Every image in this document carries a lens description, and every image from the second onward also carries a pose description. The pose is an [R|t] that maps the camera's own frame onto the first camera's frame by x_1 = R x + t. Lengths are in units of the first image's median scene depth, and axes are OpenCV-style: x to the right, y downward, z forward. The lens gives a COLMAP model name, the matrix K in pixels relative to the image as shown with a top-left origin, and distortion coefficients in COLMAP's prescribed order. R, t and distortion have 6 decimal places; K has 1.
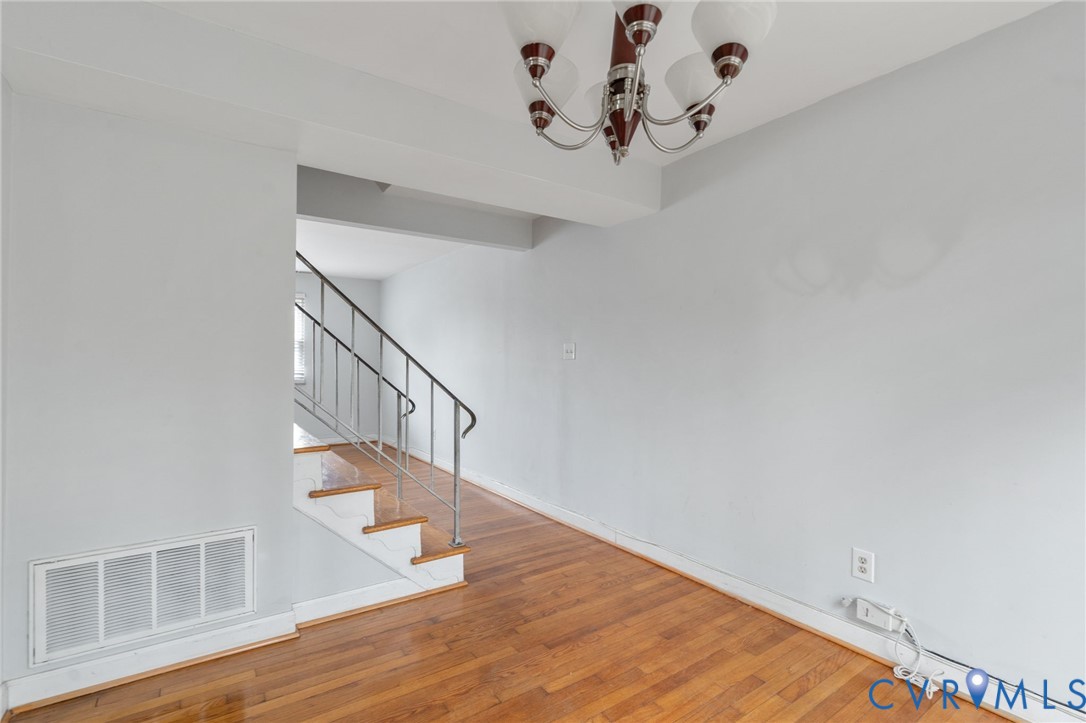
lens RADIAL K [[493.0, 0, 539.7], [0, 493.0, 361.8], [0, 0, 1]] dist [-0.000908, -0.000365]
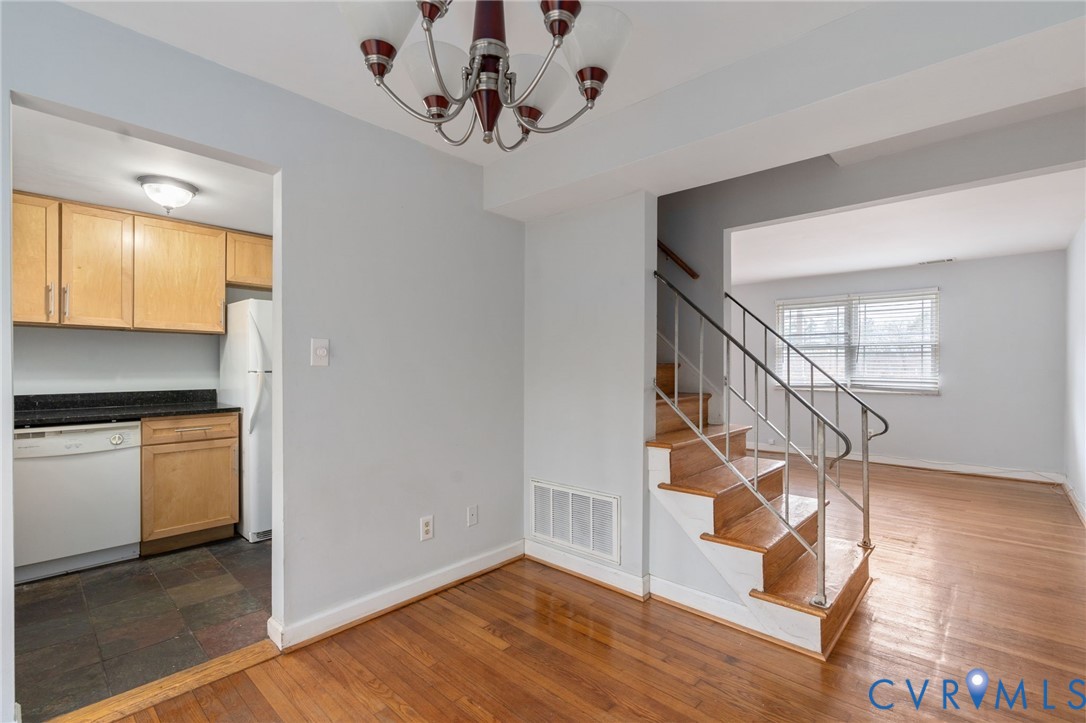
lens RADIAL K [[493.0, 0, 535.2], [0, 493.0, 370.0], [0, 0, 1]] dist [-0.000908, -0.000365]
pose [[0.225475, -0.000163, -0.974249, 0.636443], [0.001691, 0.999999, 0.000224, 0.005383], [0.974248, -0.001698, 0.225475, 0.517862]]
